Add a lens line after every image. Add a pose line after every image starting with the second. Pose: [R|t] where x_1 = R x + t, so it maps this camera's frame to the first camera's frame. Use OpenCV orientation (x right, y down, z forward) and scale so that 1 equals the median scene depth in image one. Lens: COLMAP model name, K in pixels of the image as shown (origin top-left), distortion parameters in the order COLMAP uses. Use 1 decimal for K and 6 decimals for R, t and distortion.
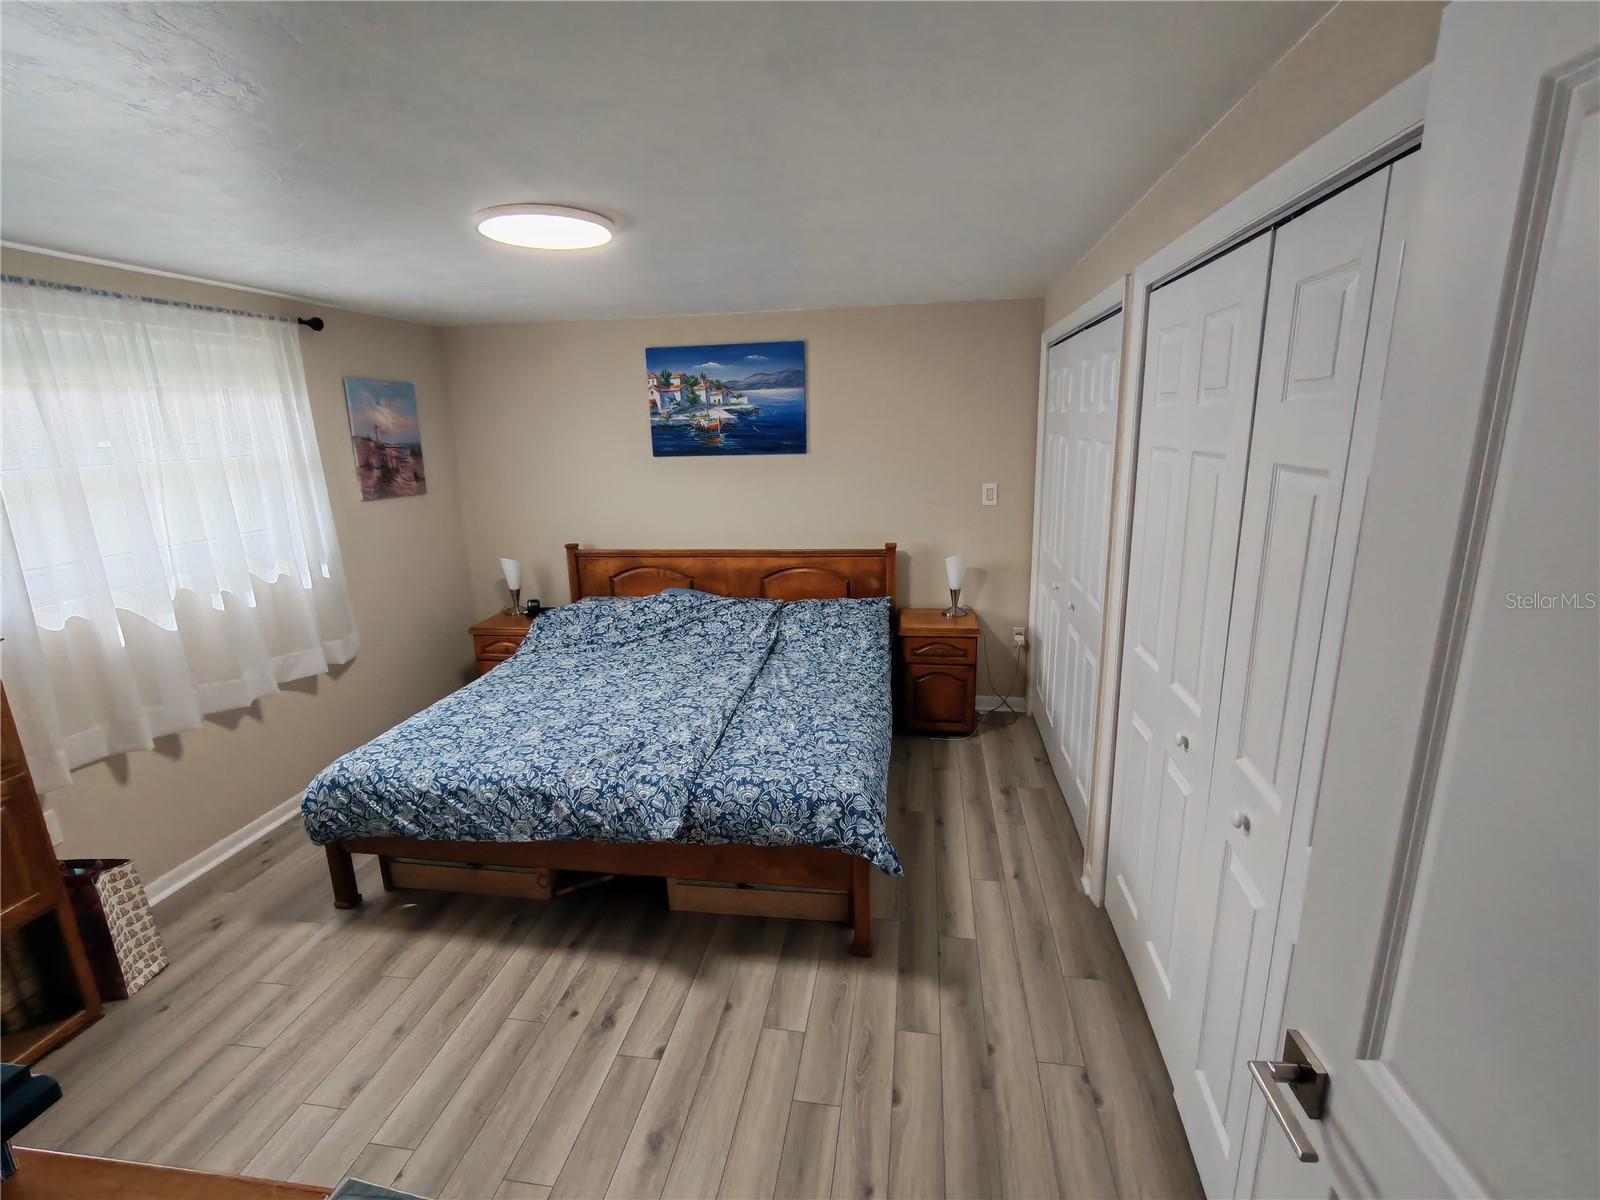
lens RADIAL K [[733.3, 0, 800.0], [0, 733.3, 600.0], [0, 0, 1]] dist [0.000397, 0.000179]
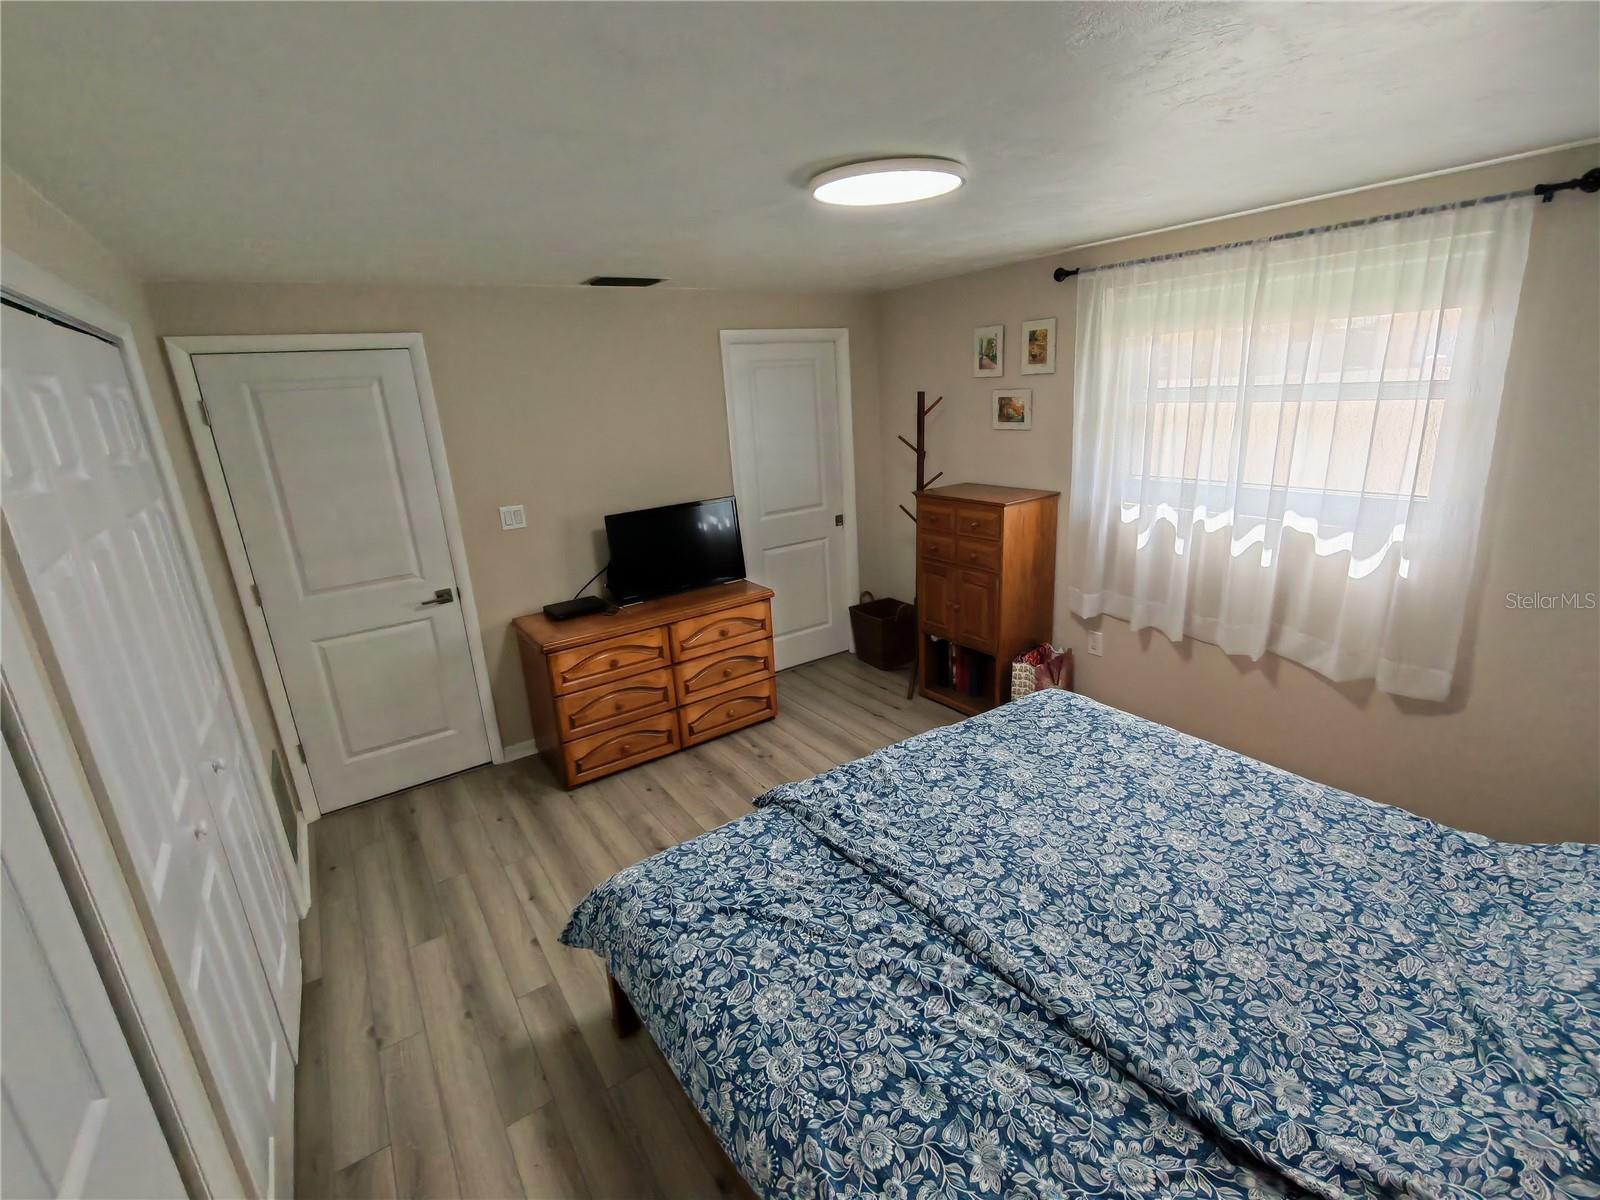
lens RADIAL K [[733.3, 0, 800.0], [0, 733.3, 600.0], [0, 0, 1]] dist [0.000397, 0.000179]
pose [[-0.724461, 0.267004, -0.635504, 0.282746], [-0.085393, 0.880070, 0.467103, -0.330327], [0.684006, 0.392666, -0.614776, 1.160166]]
